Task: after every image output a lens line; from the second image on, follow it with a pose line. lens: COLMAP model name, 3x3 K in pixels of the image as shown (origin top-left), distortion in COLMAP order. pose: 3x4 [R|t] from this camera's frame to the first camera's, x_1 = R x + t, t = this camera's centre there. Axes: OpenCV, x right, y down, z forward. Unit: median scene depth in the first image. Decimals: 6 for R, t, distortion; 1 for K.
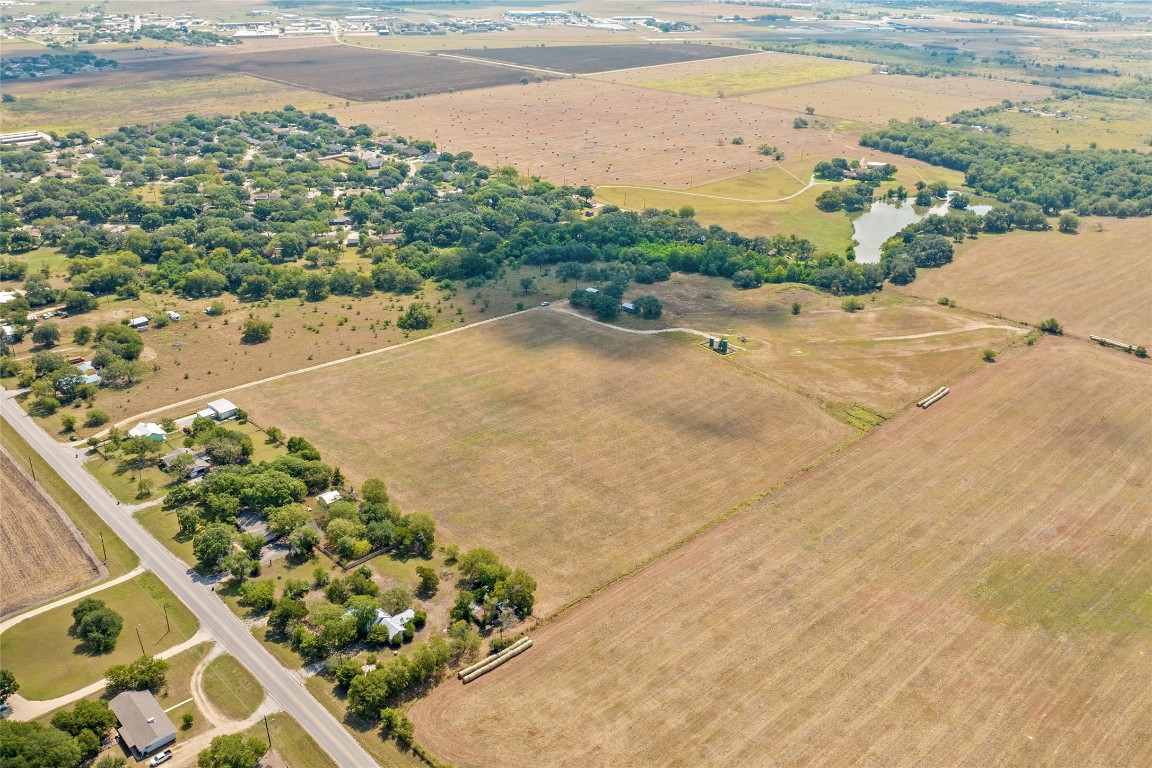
lens RADIAL K [[957.7, 0, 576.0], [0, 957.7, 384.0], [0, 0, 1]] dist [-0.015621, -0.014644]
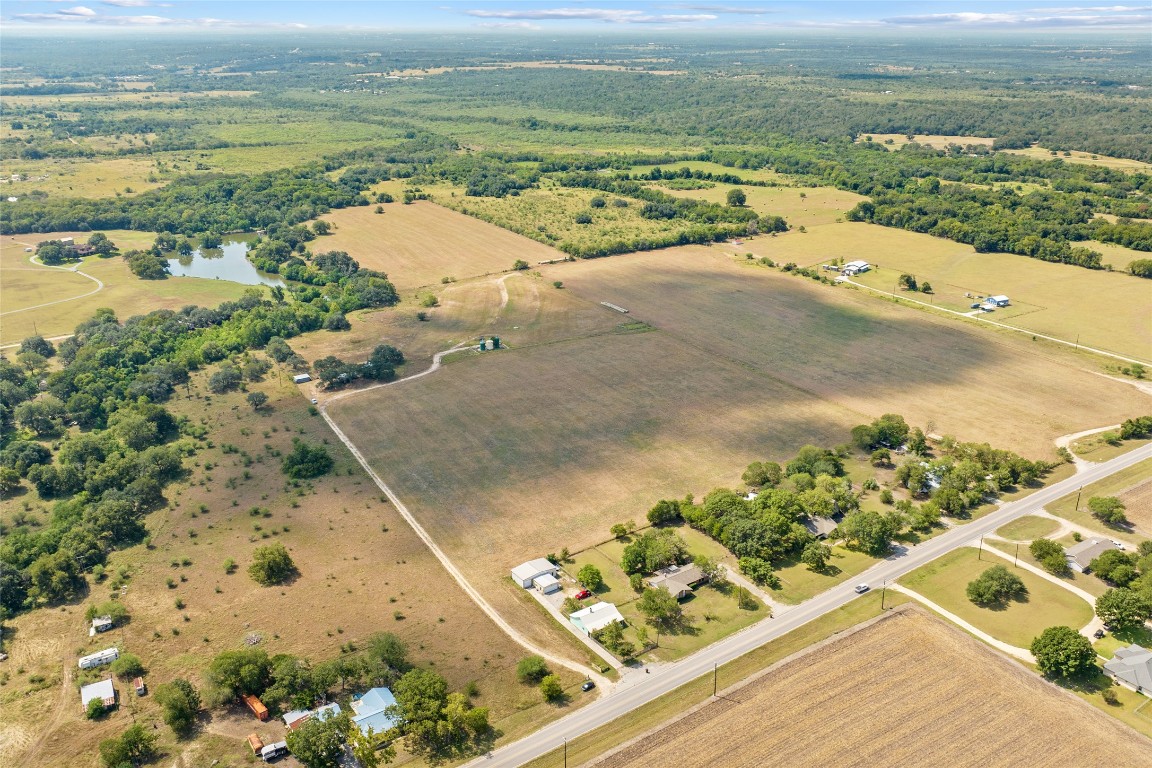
lens RADIAL K [[957.7, 0, 576.0], [0, 957.7, 384.0], [0, 0, 1]] dist [-0.015621, -0.014644]
pose [[0.166842, -0.353251, 0.920531, -0.737309], [0.419509, 0.870329, 0.257952, -0.208616], [-0.892287, 0.343134, 0.293399, 0.508381]]
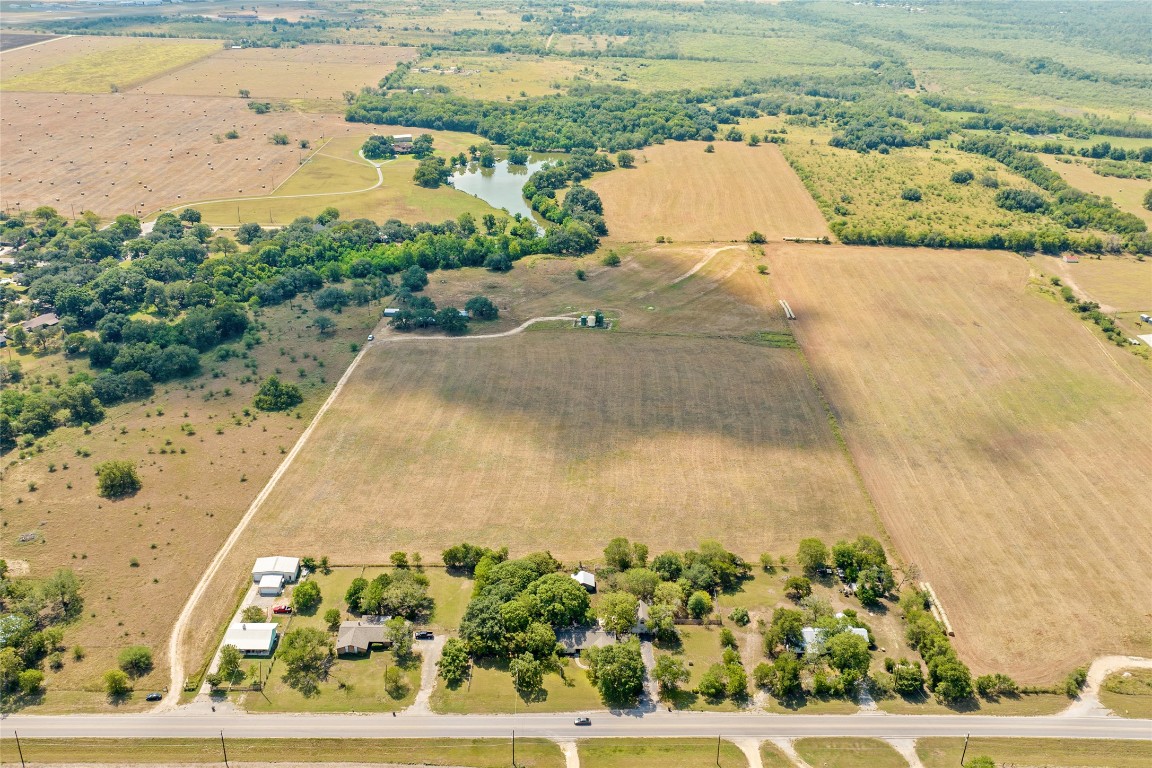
lens RADIAL K [[1007.1, 0, 580.8], [0, 1007.1, 385.4], [0, 0, 1]] dist [-0.010153, -0.013037]
pose [[0.685689, -0.301250, 0.662630, -0.492466], [0.290885, 0.947894, 0.129932, -0.100596], [-0.667245, 0.103657, 0.737590, 0.197424]]
